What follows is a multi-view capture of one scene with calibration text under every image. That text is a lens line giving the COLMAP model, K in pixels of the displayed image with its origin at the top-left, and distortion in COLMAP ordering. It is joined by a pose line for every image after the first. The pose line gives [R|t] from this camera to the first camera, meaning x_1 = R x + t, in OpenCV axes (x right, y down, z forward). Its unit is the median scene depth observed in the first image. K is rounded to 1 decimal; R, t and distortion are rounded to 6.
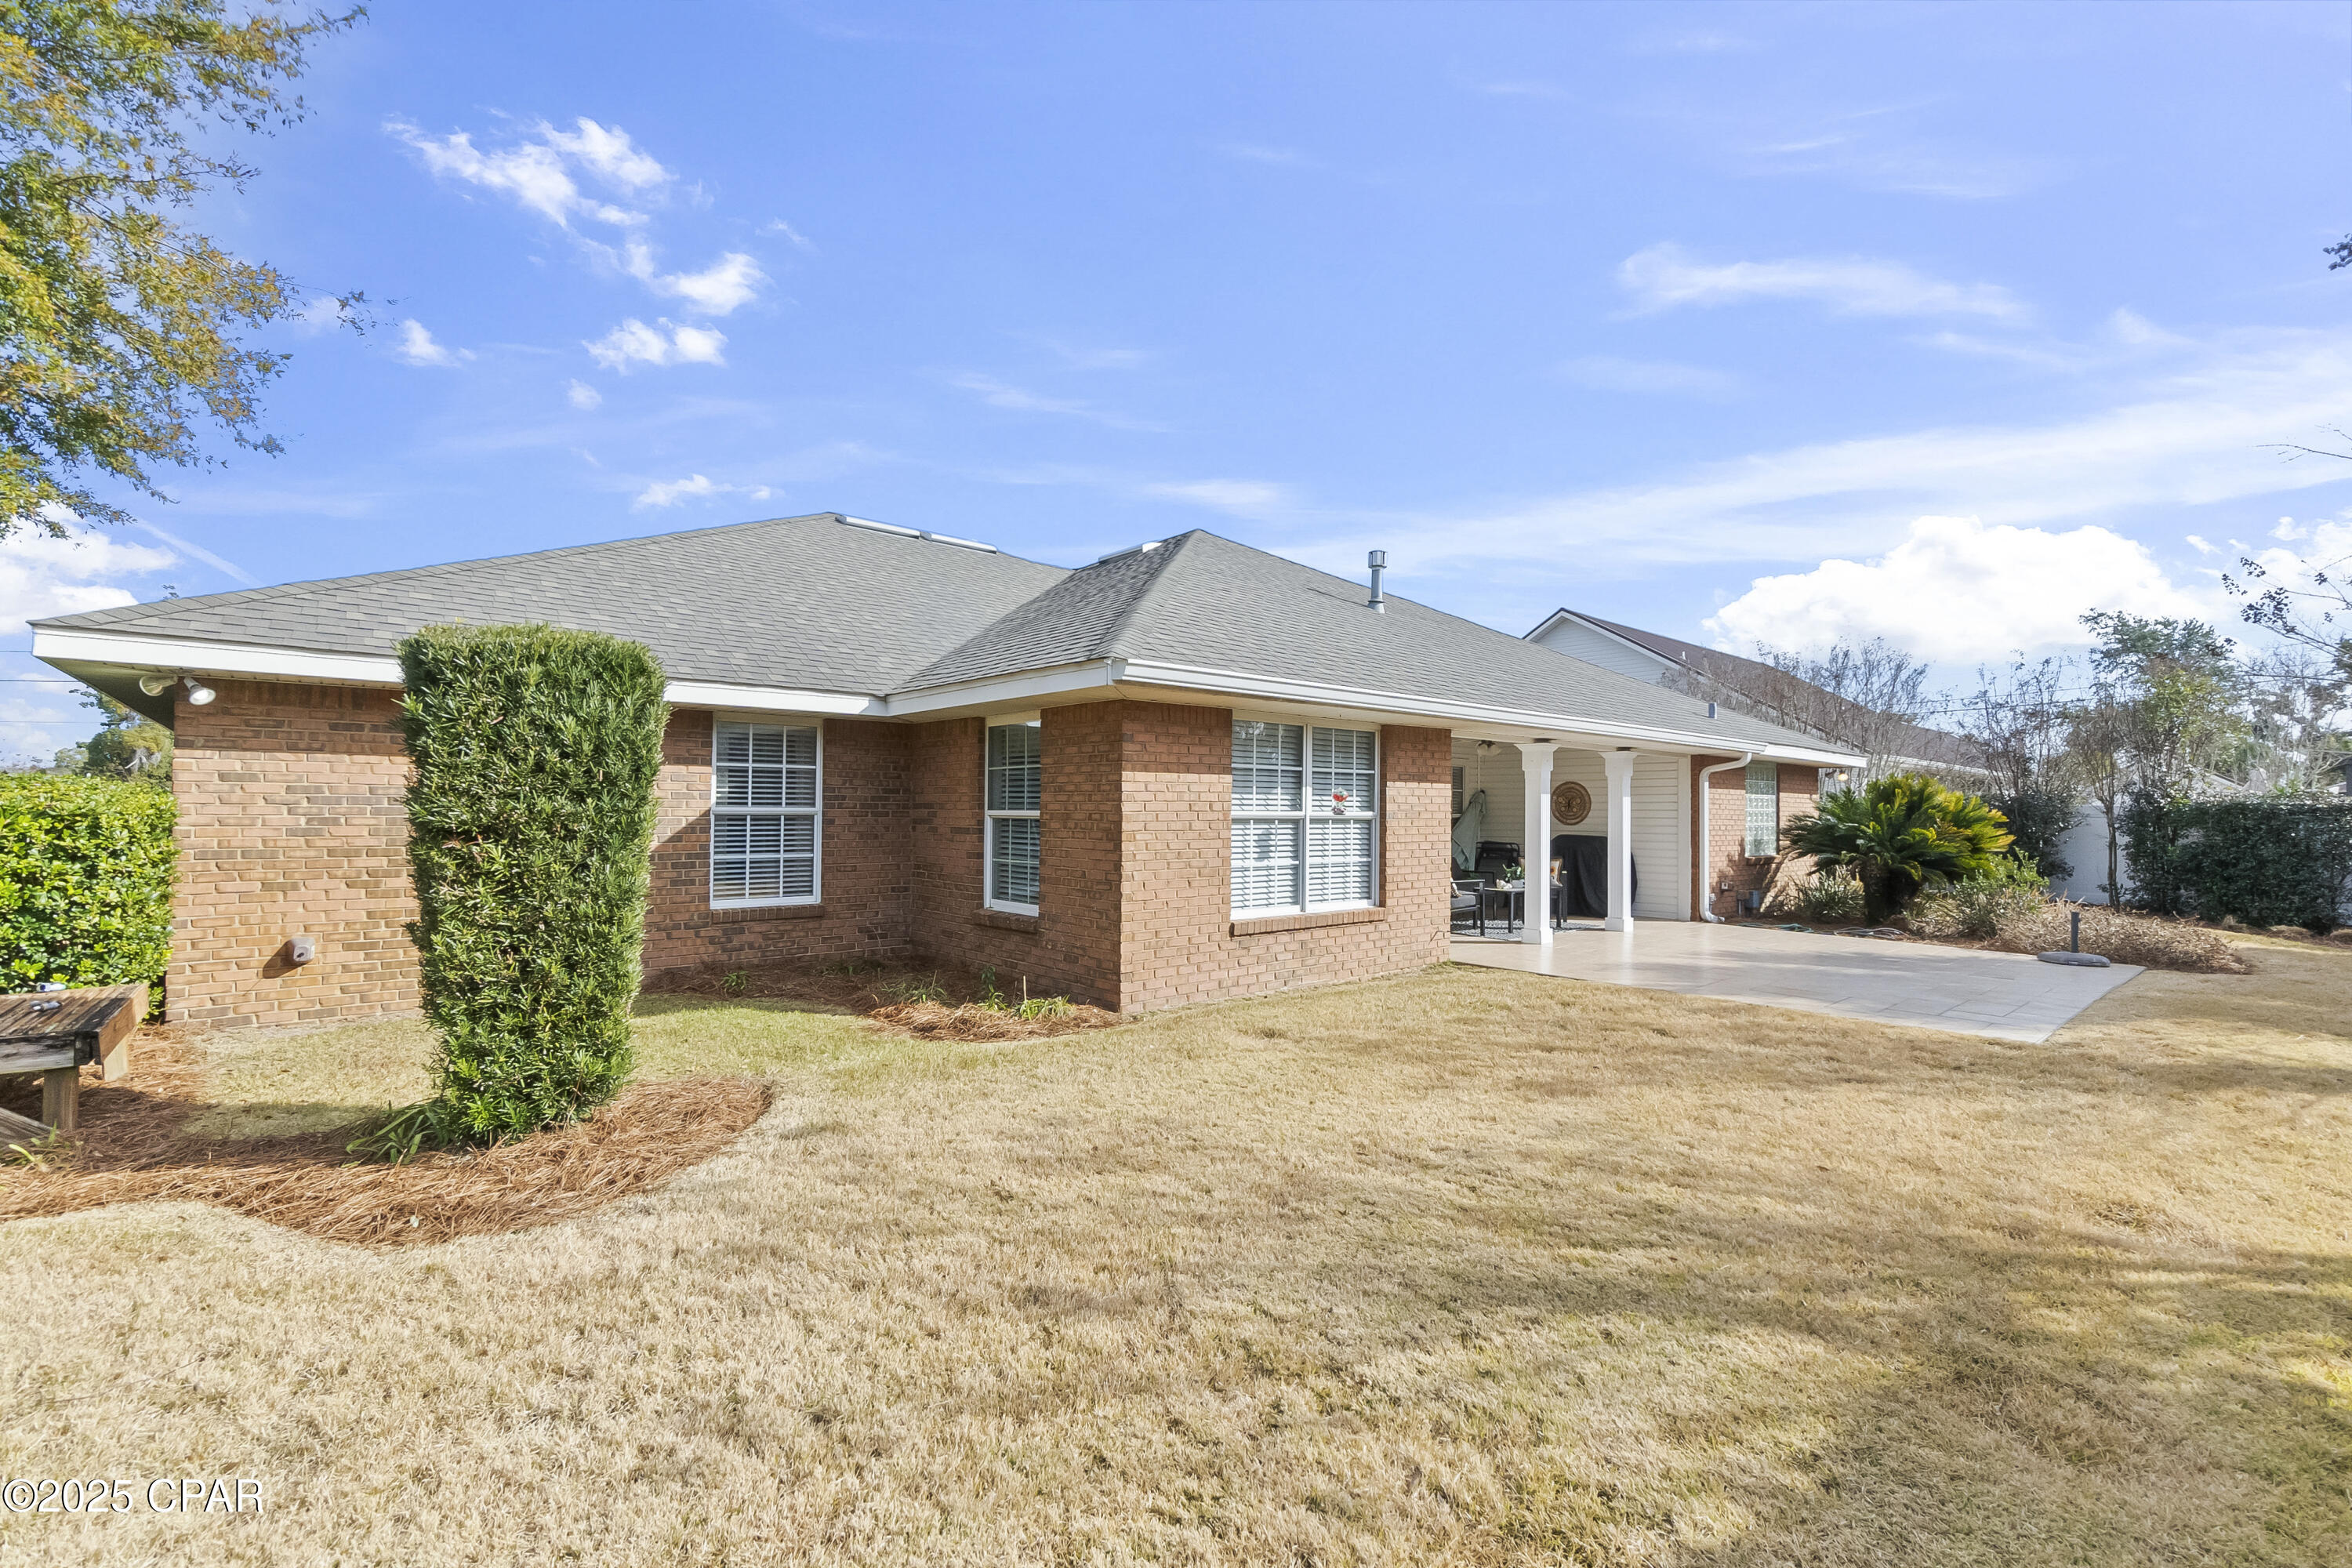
lens RADIAL K [[1062.8, 0, 1169.5], [0, 1062.8, 799.9], [0, 0, 1]] dist [-0.001481, -0.000450]
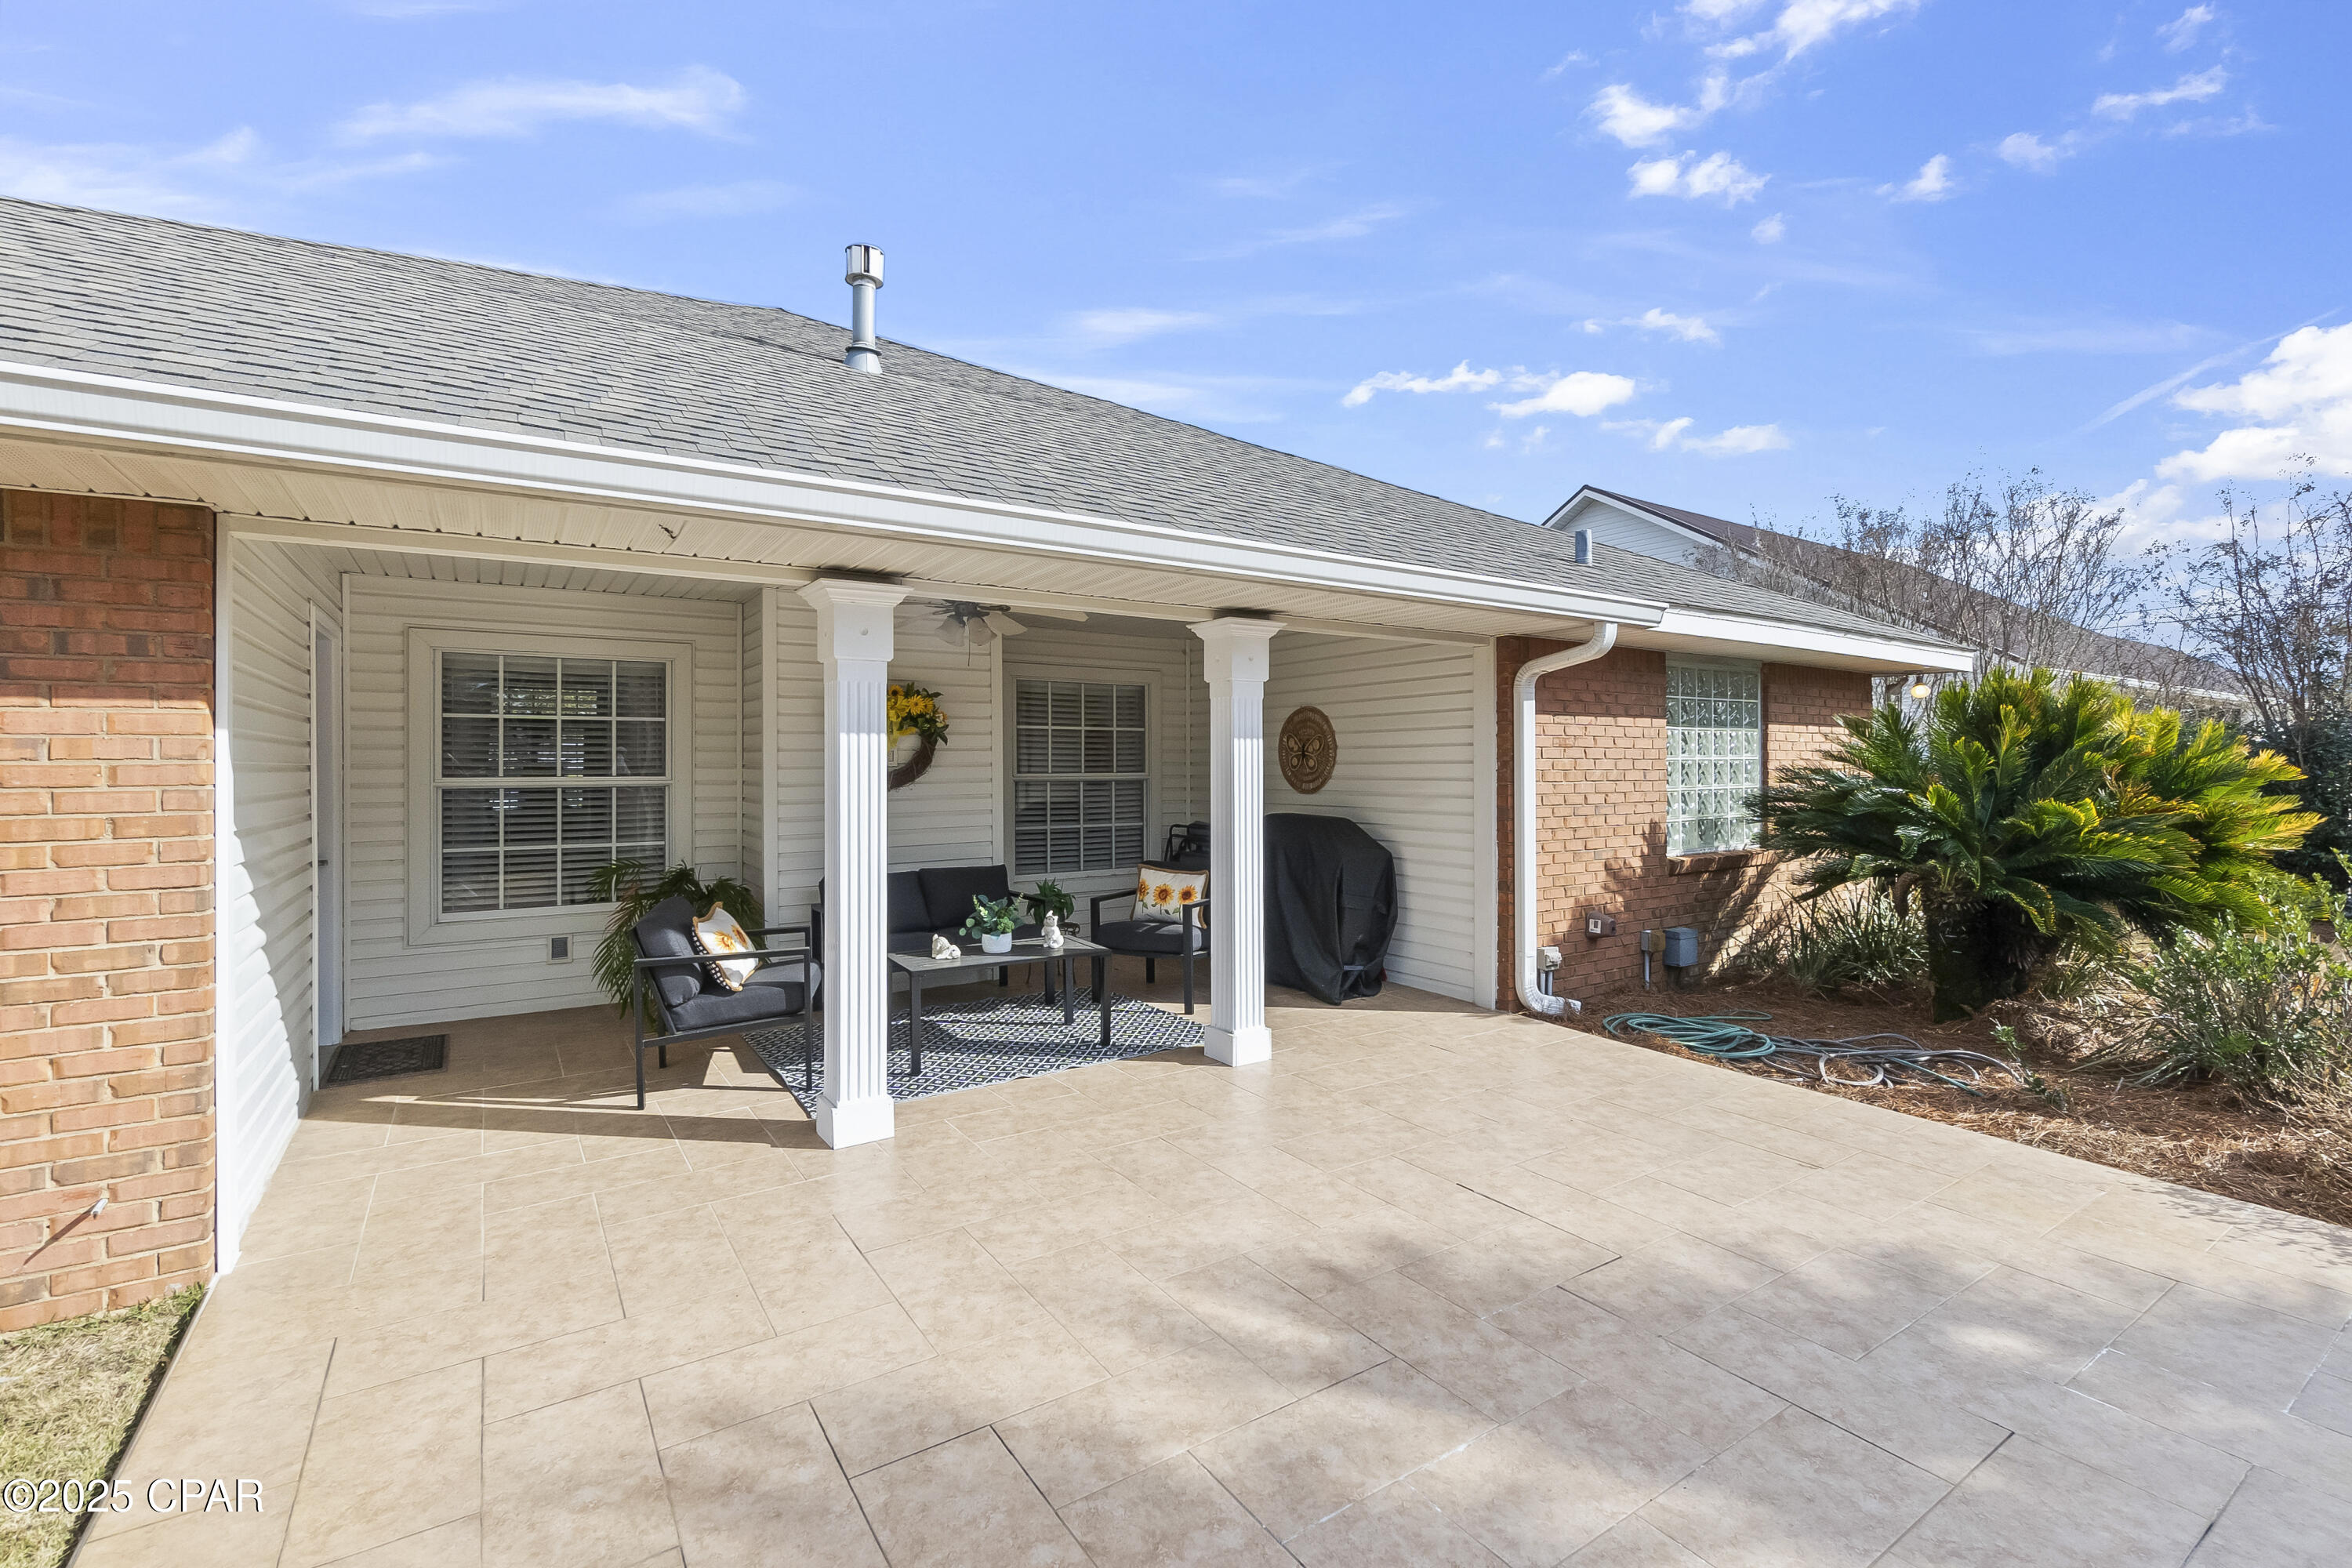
lens RADIAL K [[1062.8, 0, 1170.5], [0, 1062.8, 775.2], [0, 0, 1]] dist [-0.001481, -0.000450]
pose [[0.991367, -0.011393, -0.130621, 0.406452], [0.013890, 0.999737, 0.018225, 0.005196], [0.130379, -0.019883, 0.991265, 0.532025]]
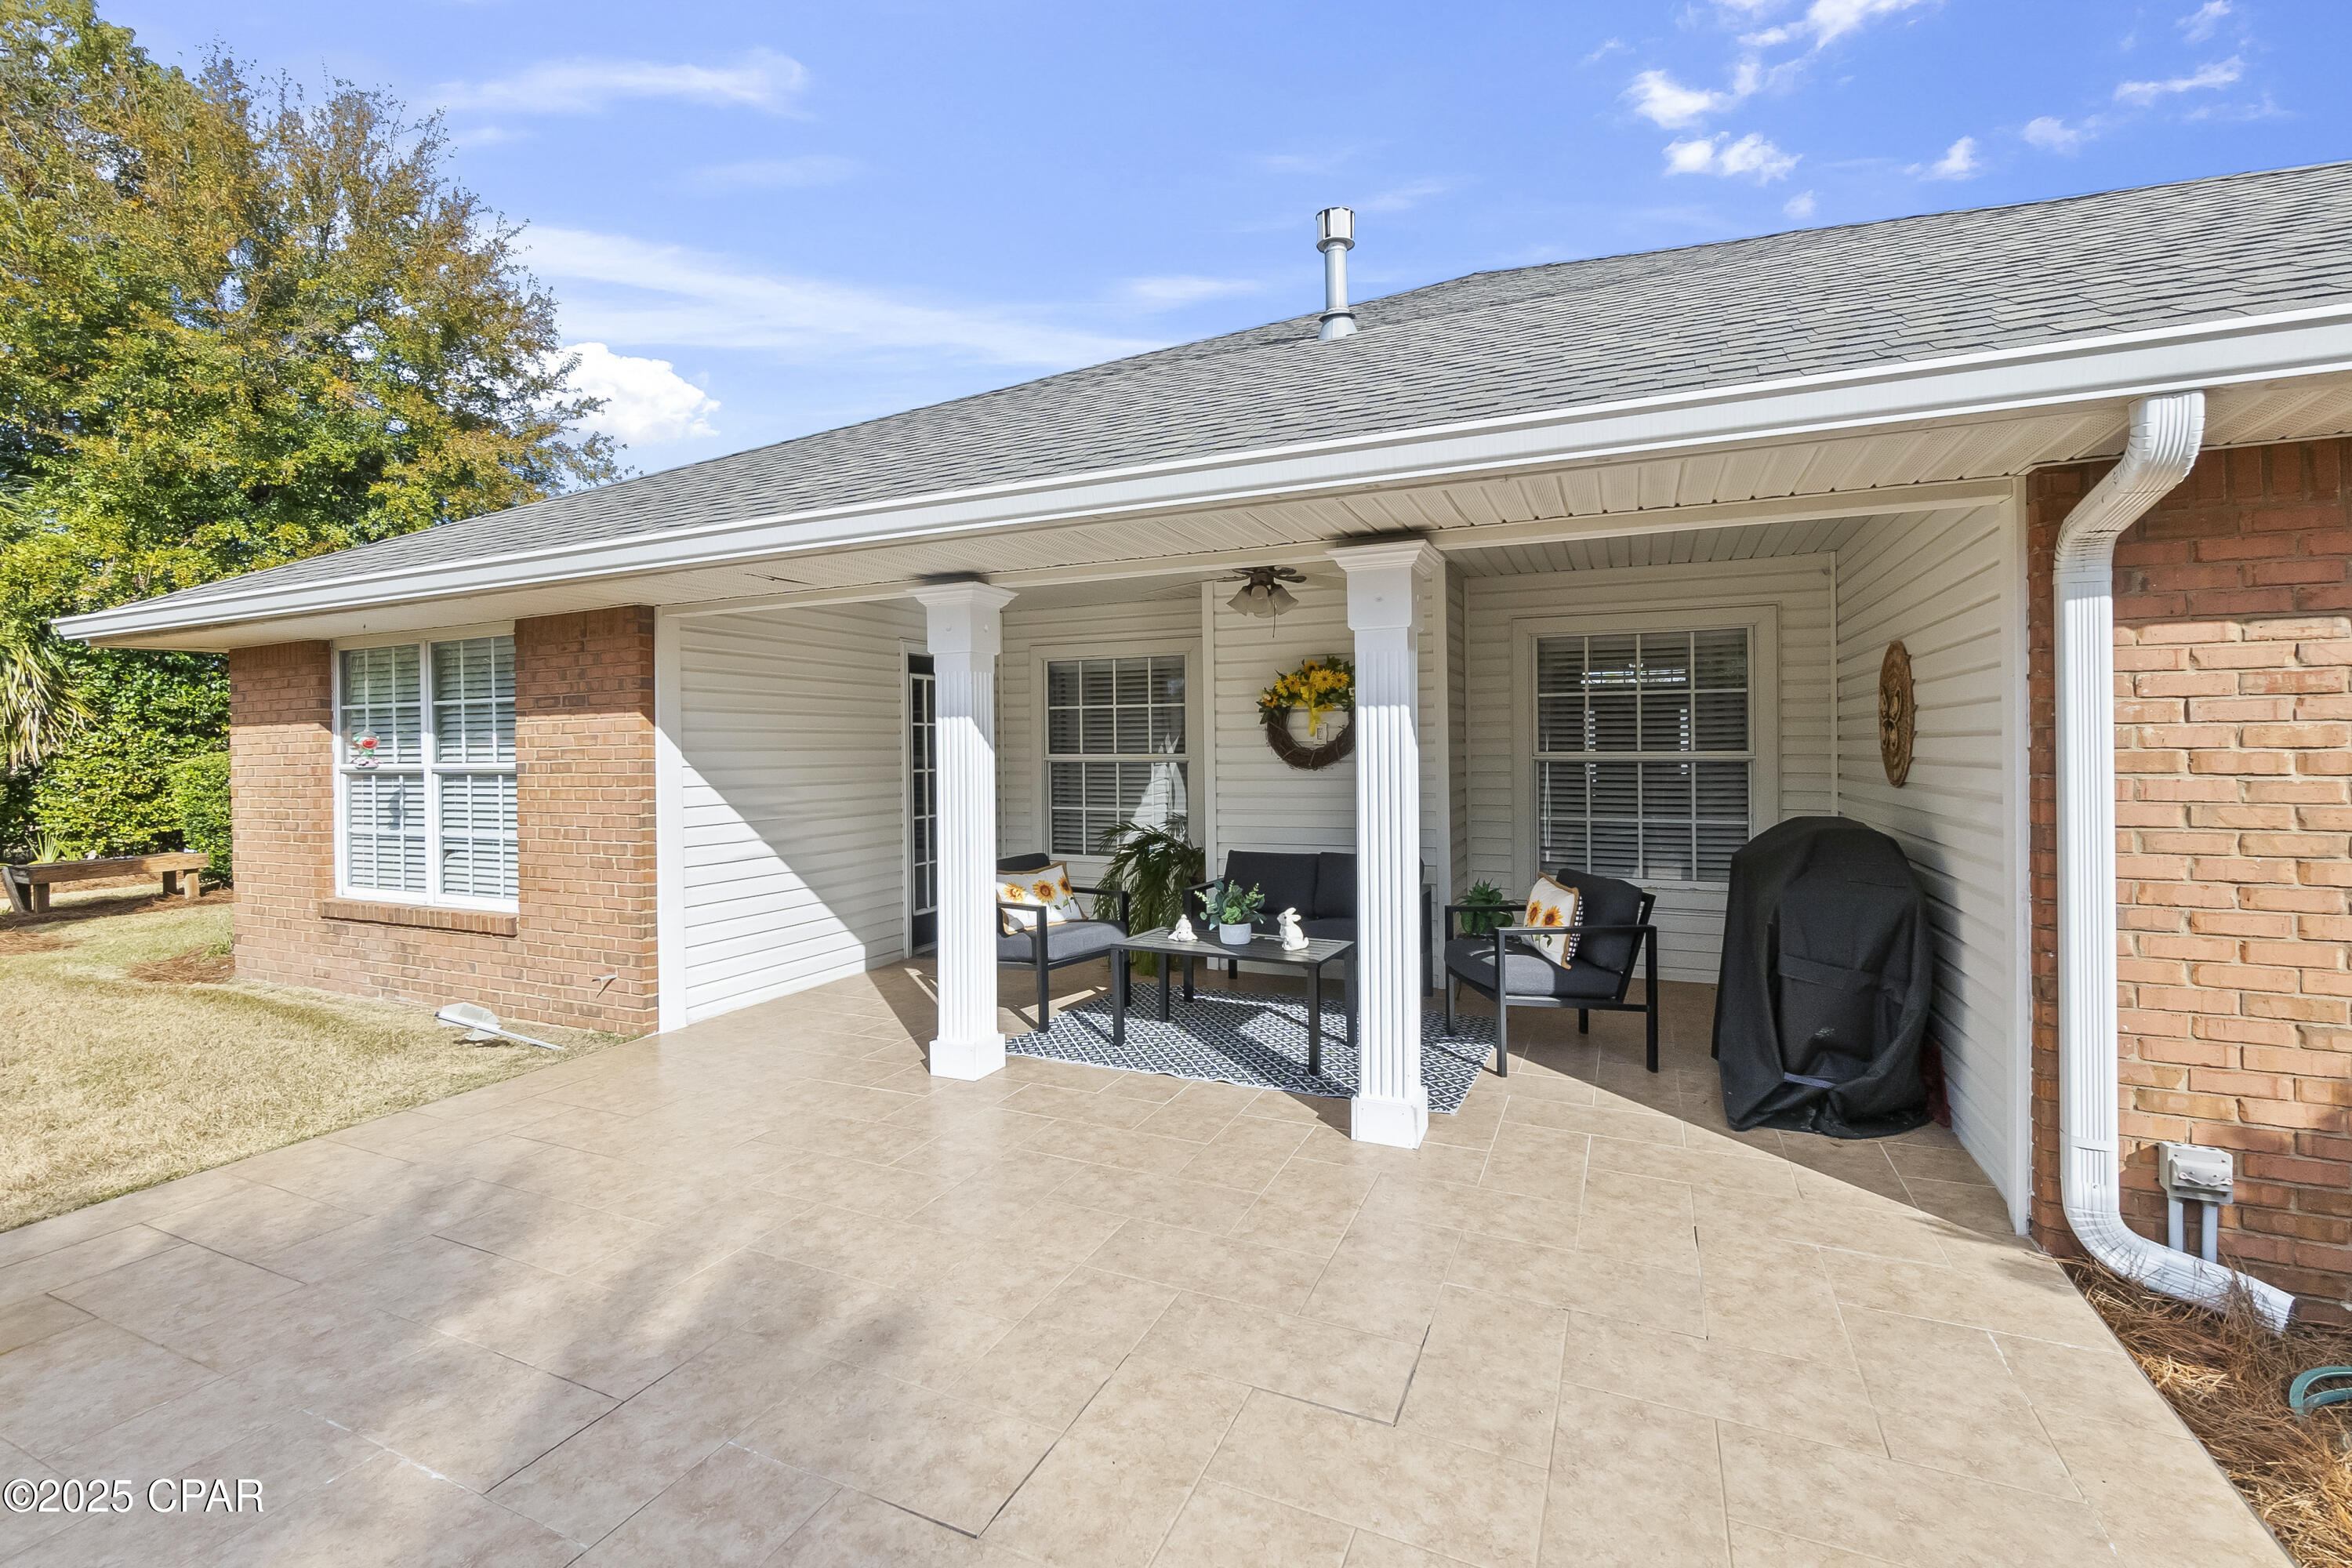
lens RADIAL K [[1062.8, 0, 1158.8], [0, 1062.8, 761.4], [0, 0, 1]] dist [-0.001481, -0.000450]
pose [[0.381101, 0.000600, -0.924533, 0.611559], [0.024570, 0.999640, 0.010776, 0.009043], [0.924207, -0.026822, 0.380949, 0.738842]]
